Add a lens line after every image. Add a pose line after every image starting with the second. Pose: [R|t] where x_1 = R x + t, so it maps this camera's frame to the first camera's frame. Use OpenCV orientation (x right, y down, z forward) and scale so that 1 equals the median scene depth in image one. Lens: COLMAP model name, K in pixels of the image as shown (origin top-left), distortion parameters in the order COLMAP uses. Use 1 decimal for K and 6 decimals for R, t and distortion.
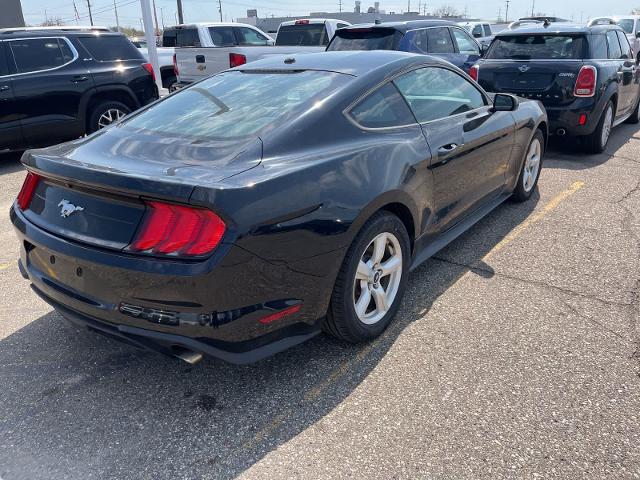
lens RADIAL K [[483.0, 0, 316.5], [0, 483.0, 239.5], [0, 0, 1]] dist [0.083817, -0.121078]
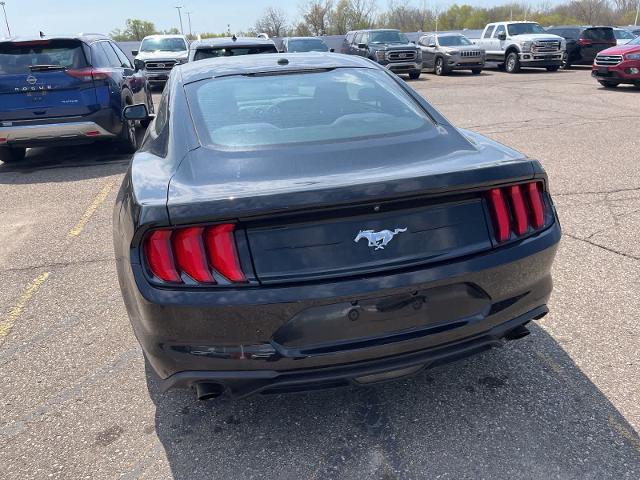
lens RADIAL K [[483.0, 0, 312.9], [0, 483.0, 242.3], [0, 0, 1]] dist [0.083817, -0.121078]
pose [[0.618943, -0.291134, 0.729486, -0.920820], [0.316192, 0.942541, 0.107885, -0.139827], [-0.718980, 0.163883, 0.675434, 0.439781]]
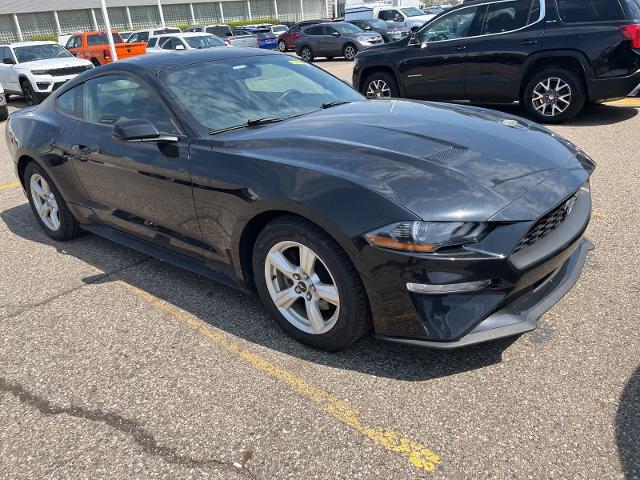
lens RADIAL K [[483.0, 0, 314.8], [0, 483.0, 235.7], [0, 0, 1]] dist [0.083817, -0.121078]
pose [[-0.039450, 0.417921, -0.907626, 1.516623], [-0.298667, 0.861877, 0.409837, -0.711136], [0.953542, 0.287246, 0.090818, 1.635795]]
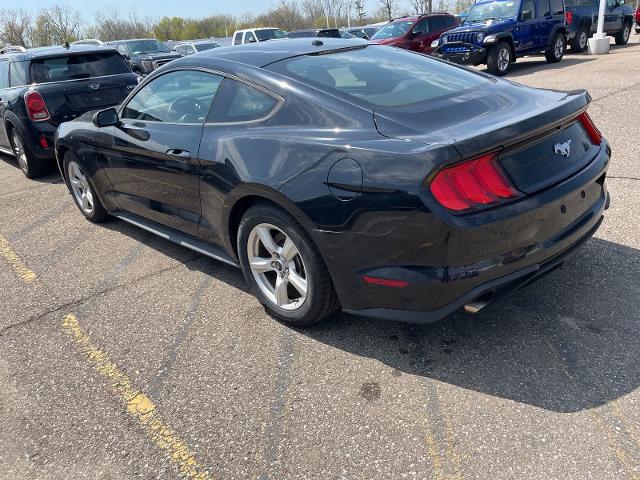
lens RADIAL K [[483.0, 0, 315.0], [0, 483.0, 239.5], [0, 0, 1]] dist [0.083817, -0.121078]
pose [[0.138017, -0.365311, 0.920597, -1.301750], [0.451227, 0.850618, 0.269893, -0.338667], [-0.881672, 0.378149, 0.282238, 1.000930]]
